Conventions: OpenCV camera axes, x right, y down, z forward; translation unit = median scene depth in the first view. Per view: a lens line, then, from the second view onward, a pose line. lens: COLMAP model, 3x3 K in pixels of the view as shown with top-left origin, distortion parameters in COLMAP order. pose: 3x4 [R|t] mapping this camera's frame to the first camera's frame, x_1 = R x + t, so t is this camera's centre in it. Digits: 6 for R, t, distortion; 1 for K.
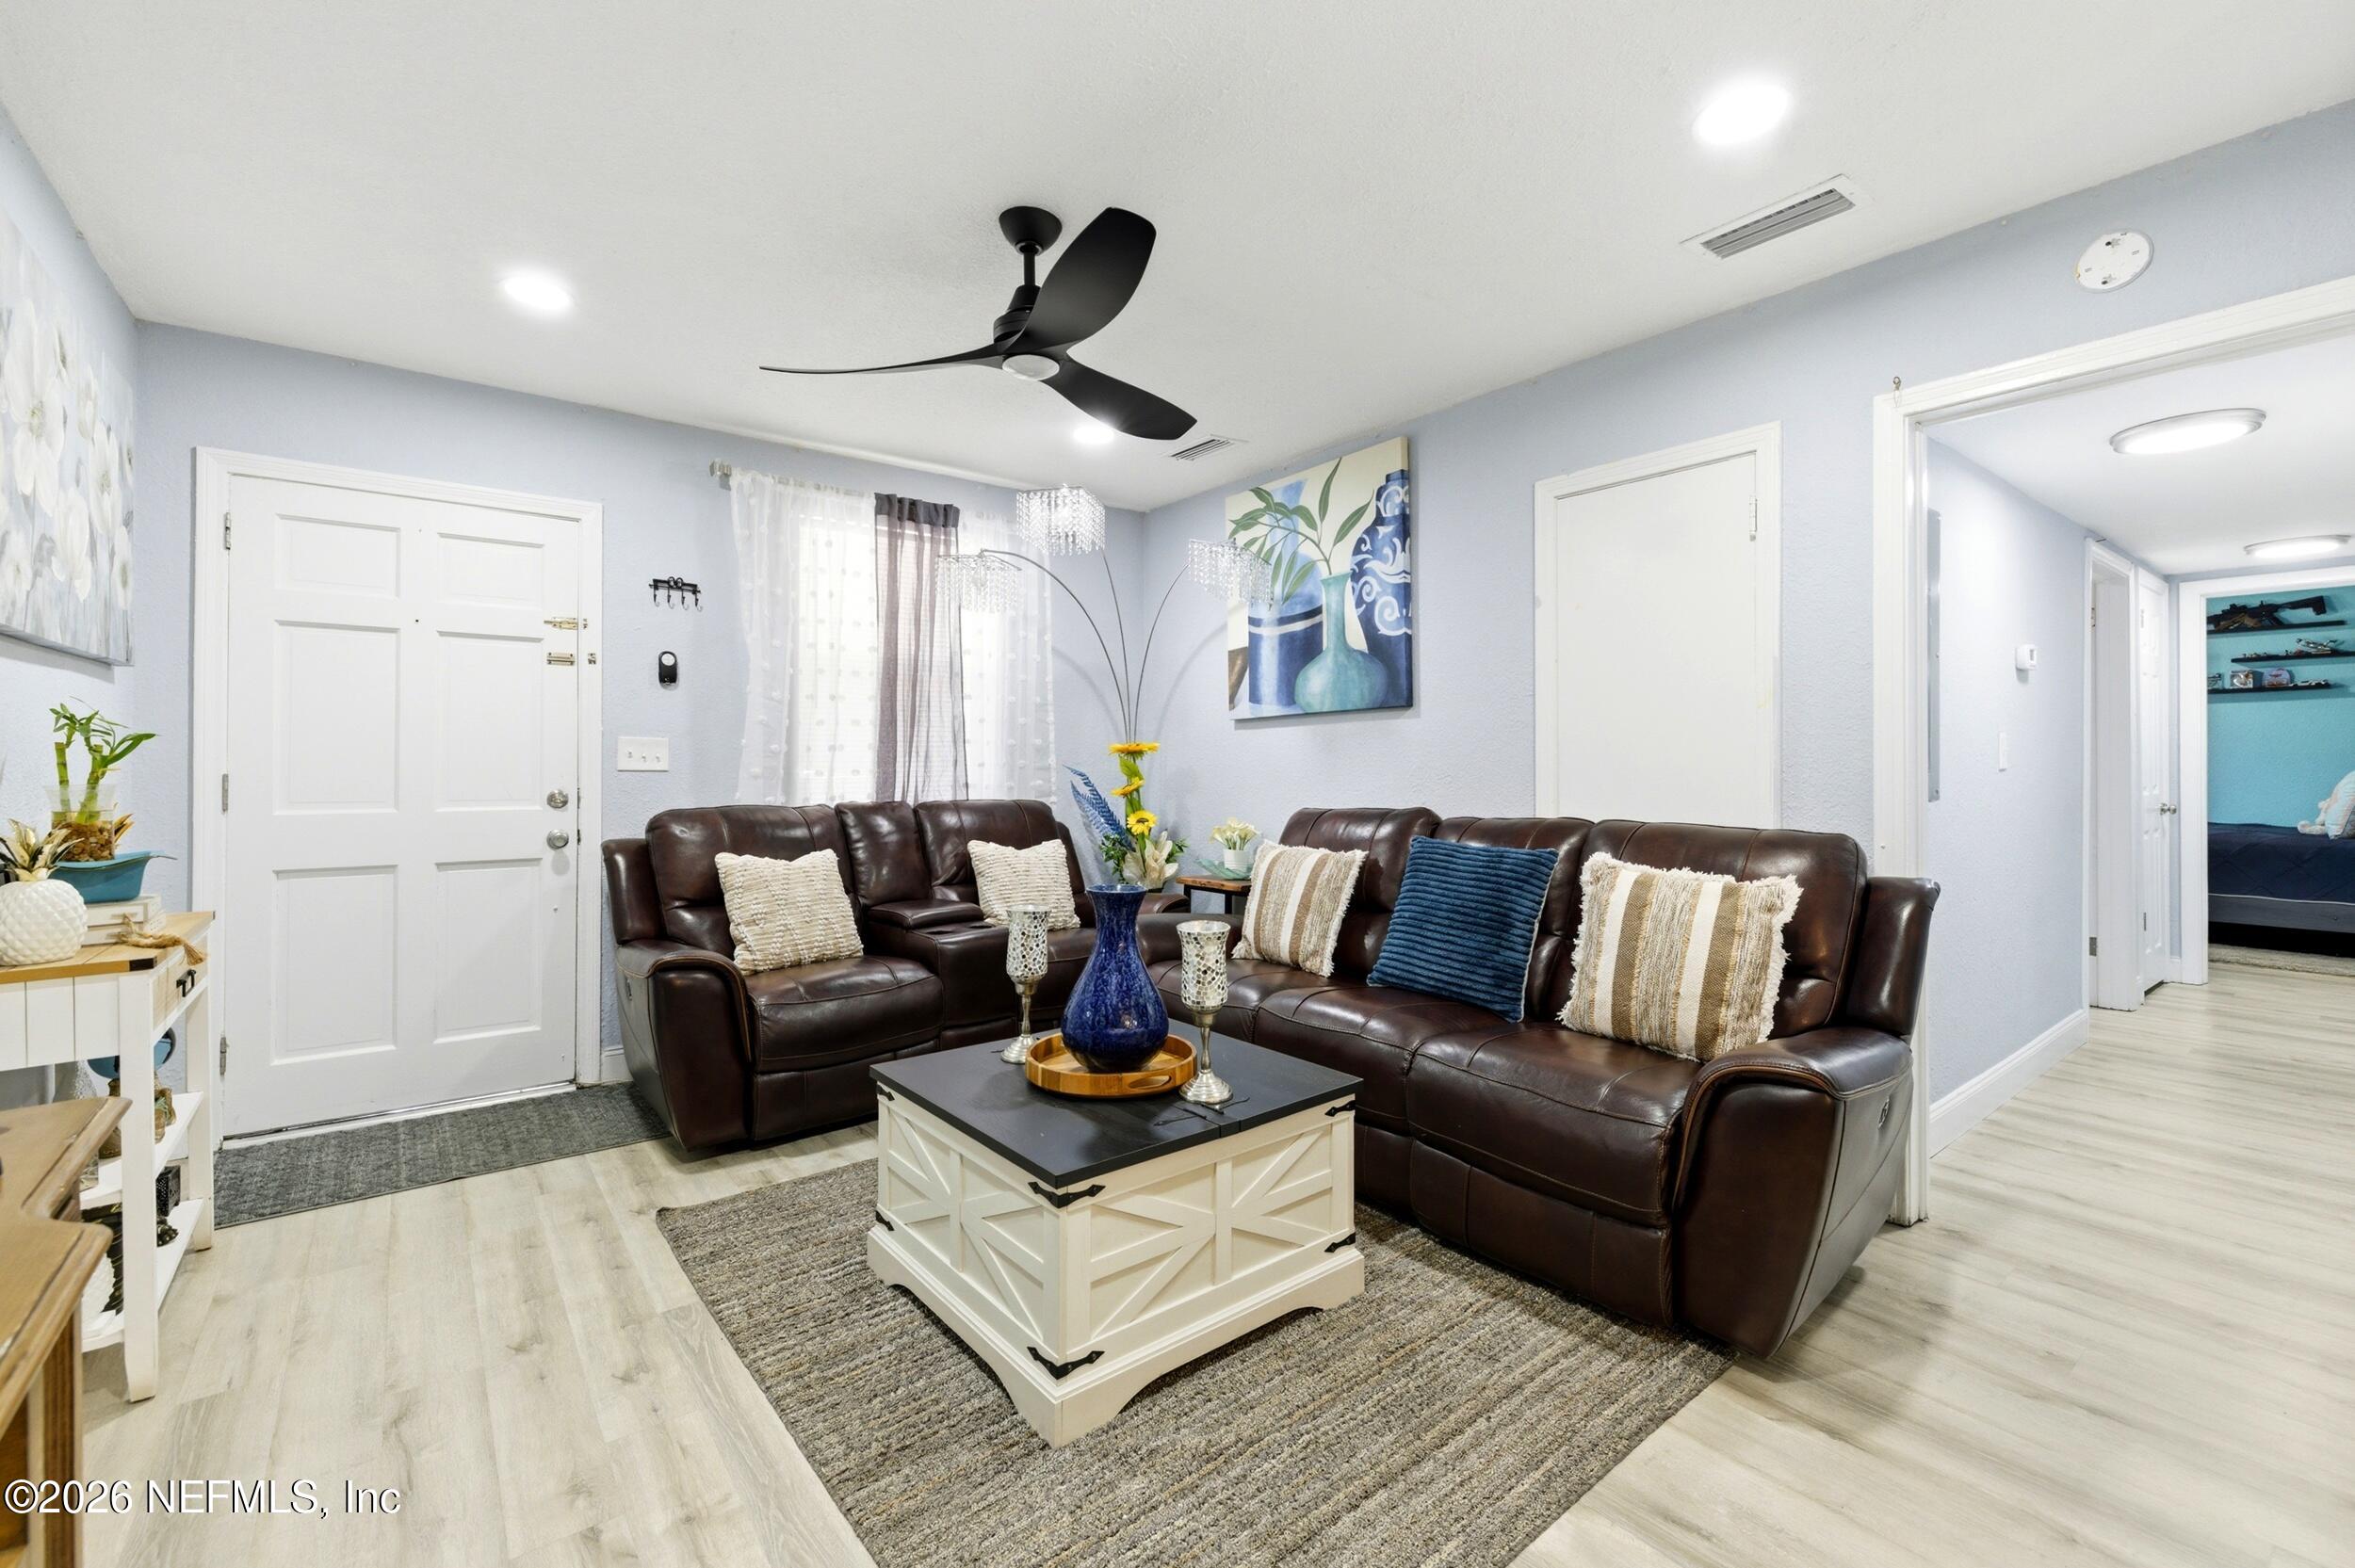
lens RADIAL K [[996.5, 0, 1157.3], [0, 996.5, 762.3], [0, 0, 1]] dist [0.011896, -0.003212]
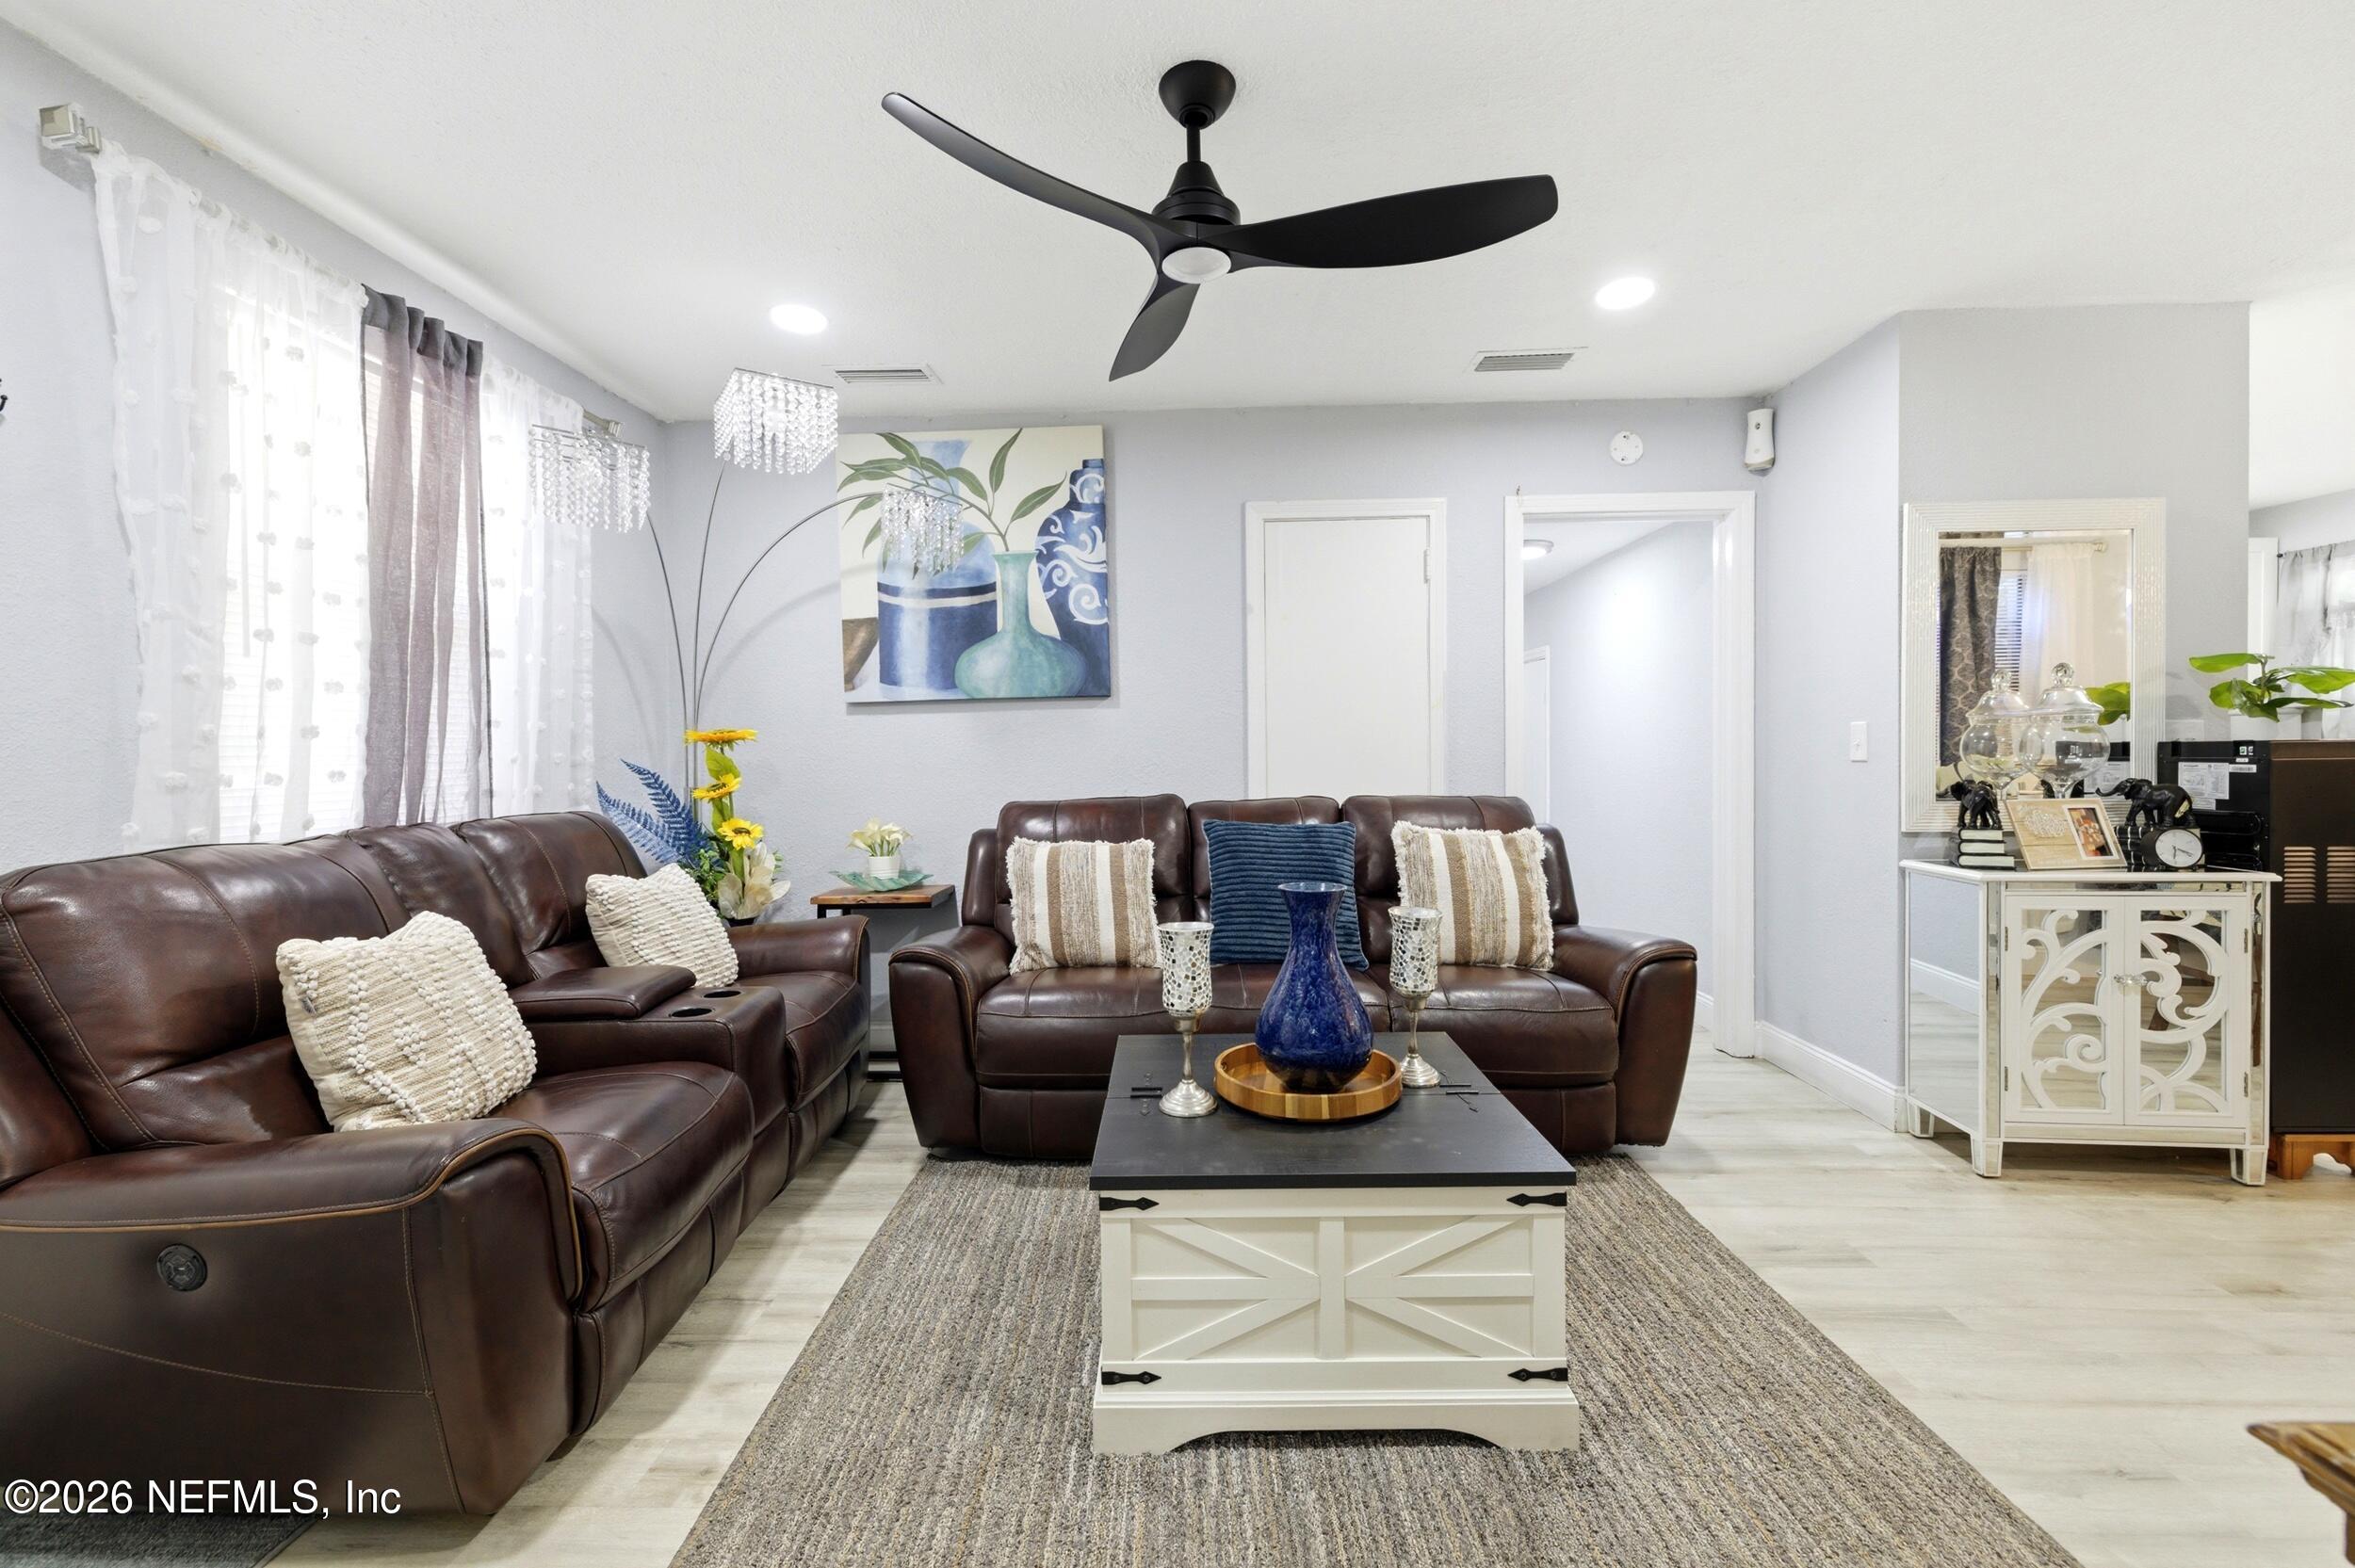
lens RADIAL K [[996.5, 0, 1168.6], [0, 996.5, 770.4], [0, 0, 1]] dist [0.011896, -0.003212]
pose [[0.631101, -0.021426, 0.775404, -0.479515], [0.009439, 0.999757, 0.019943, 0.000202], [-0.775643, -0.005267, 0.631150, 0.304210]]
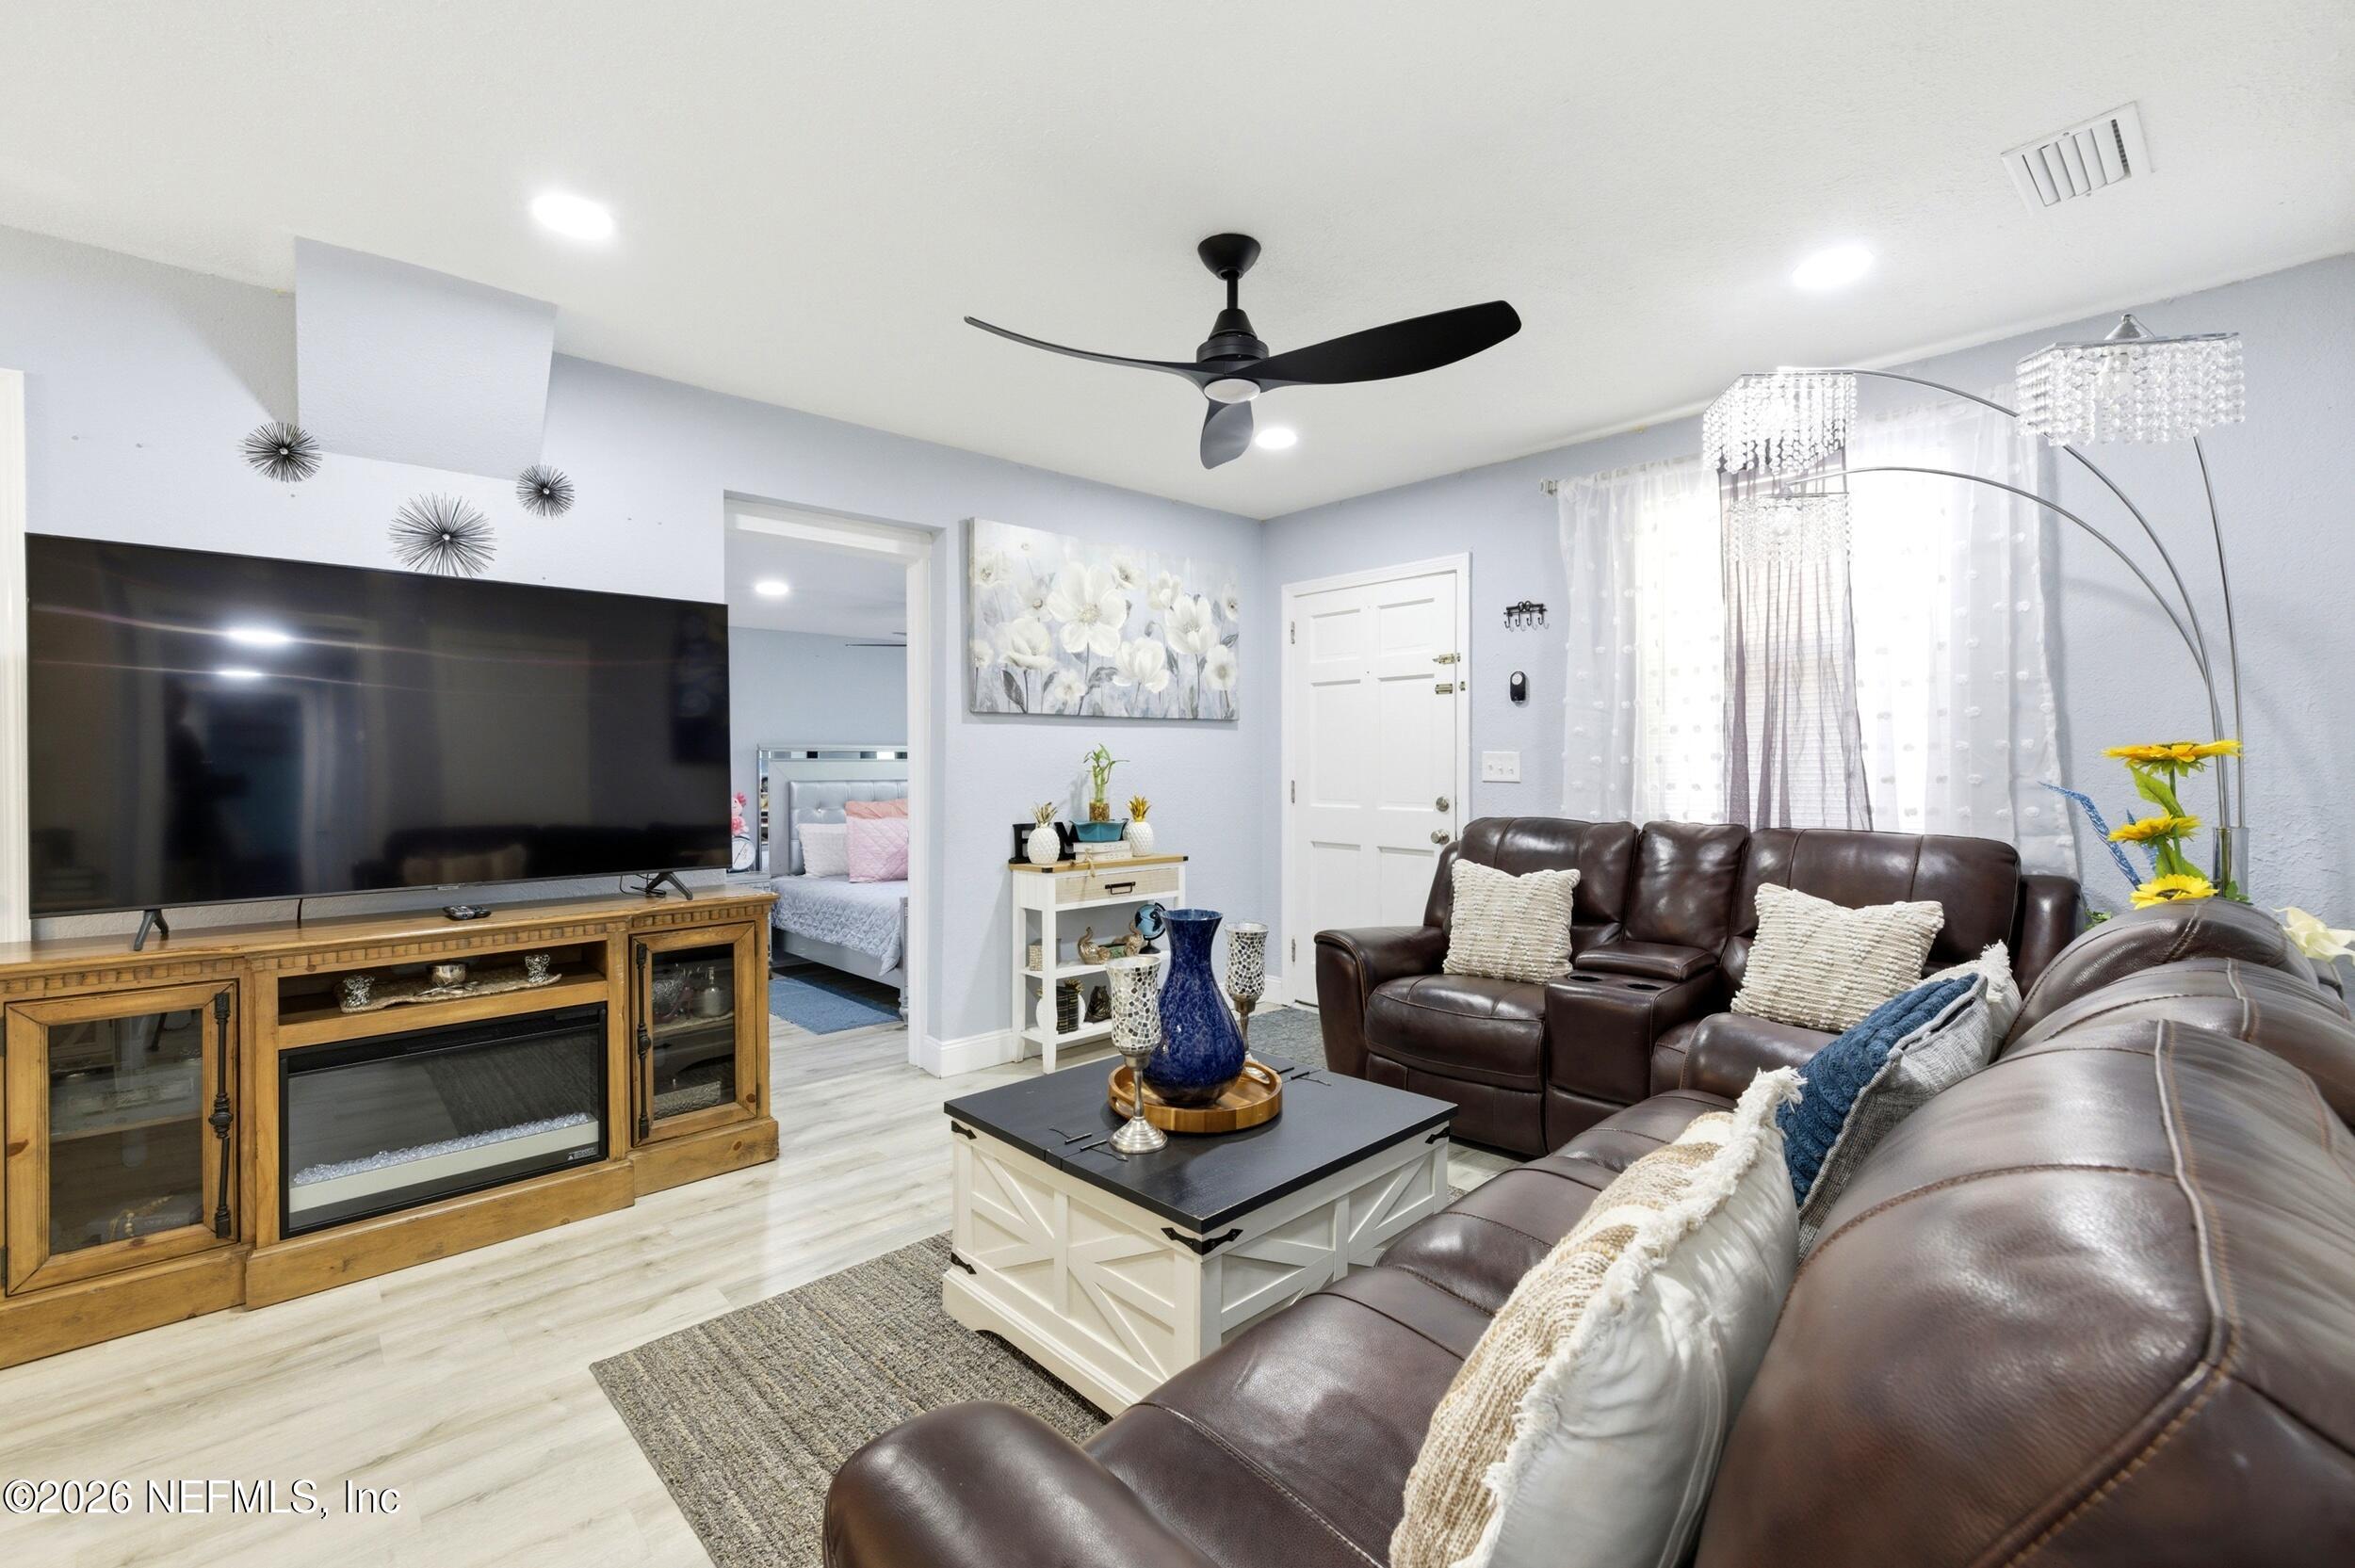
lens RADIAL K [[996.5, 0, 1175.7], [0, 996.5, 766.9], [0, 0, 1]] dist [0.011896, -0.003212]
pose [[0.084719, 0.004191, -0.996396, 0.543160], [0.004188, 0.999981, 0.004562, -0.013990], [0.996396, -0.004560, 0.084700, 0.527846]]
